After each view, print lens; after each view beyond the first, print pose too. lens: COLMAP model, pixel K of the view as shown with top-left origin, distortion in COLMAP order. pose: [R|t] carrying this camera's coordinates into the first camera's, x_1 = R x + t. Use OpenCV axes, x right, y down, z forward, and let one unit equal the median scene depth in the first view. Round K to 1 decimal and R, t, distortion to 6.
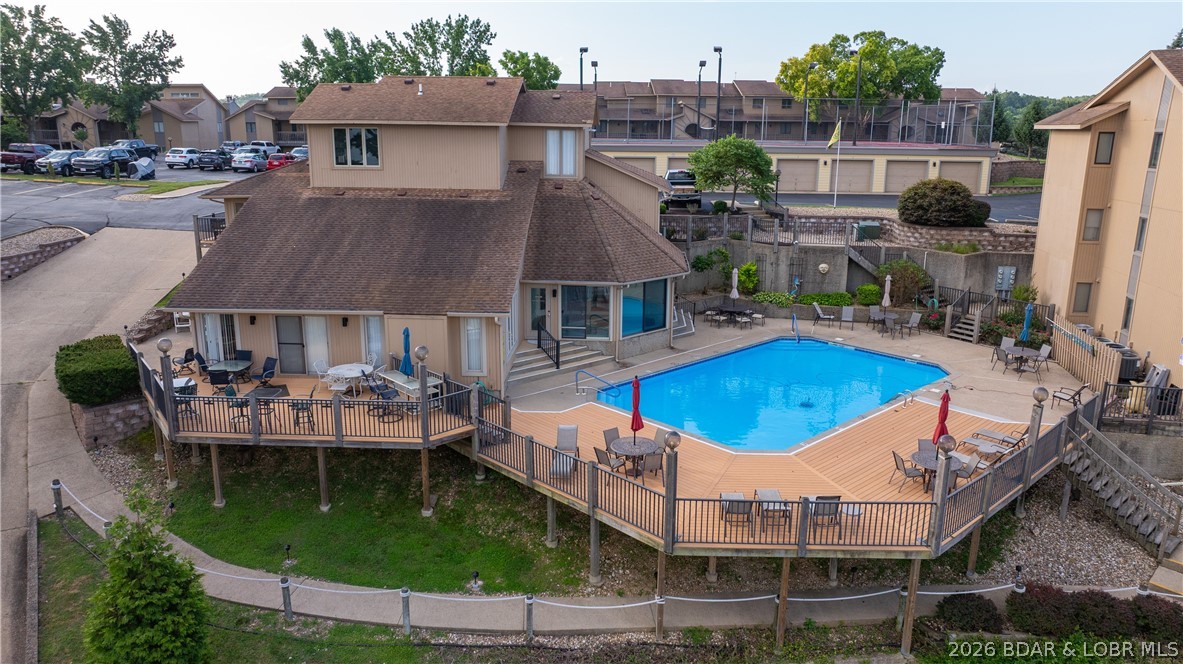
lens RADIAL K [[814.5, 0, 591.5], [0, 814.5, 332.0], [0, 0, 1]] dist [-0.030001, 0.039592]
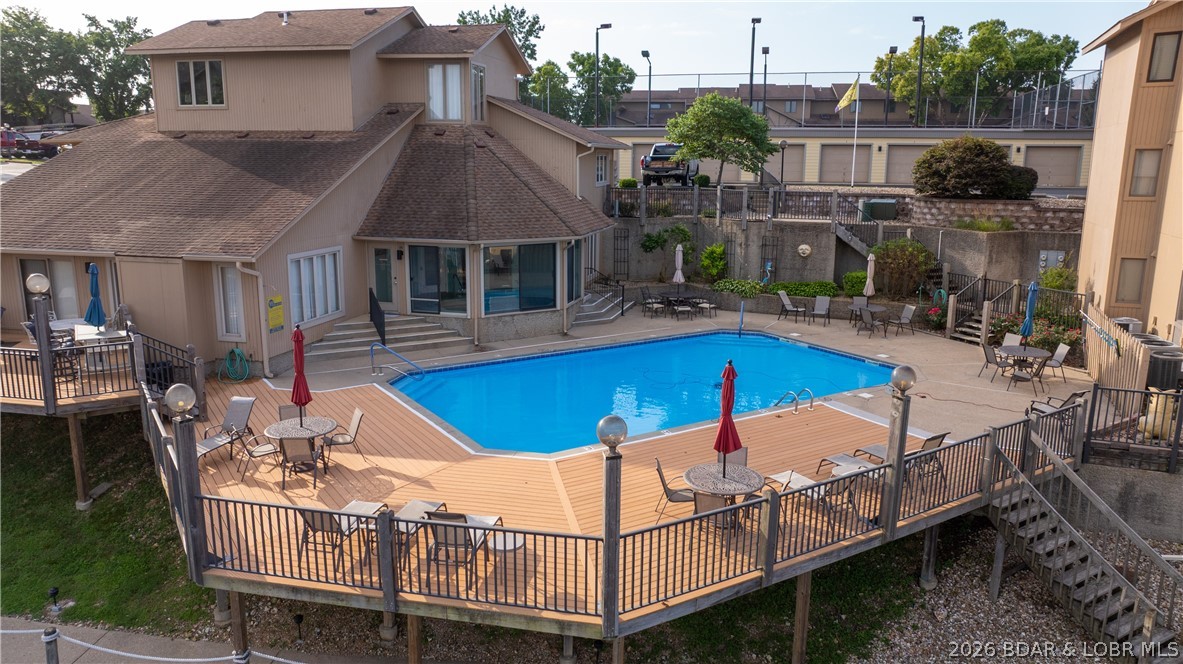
lens RADIAL K [[814.5, 0, 591.5], [0, 814.5, 332.0], [0, 0, 1]] dist [-0.030001, 0.039592]
pose [[0.982680, 0.038878, -0.181186, 0.239816], [-0.046901, 0.998090, -0.040209, 0.042961], [0.179276, 0.048010, 0.982627, 0.206918]]
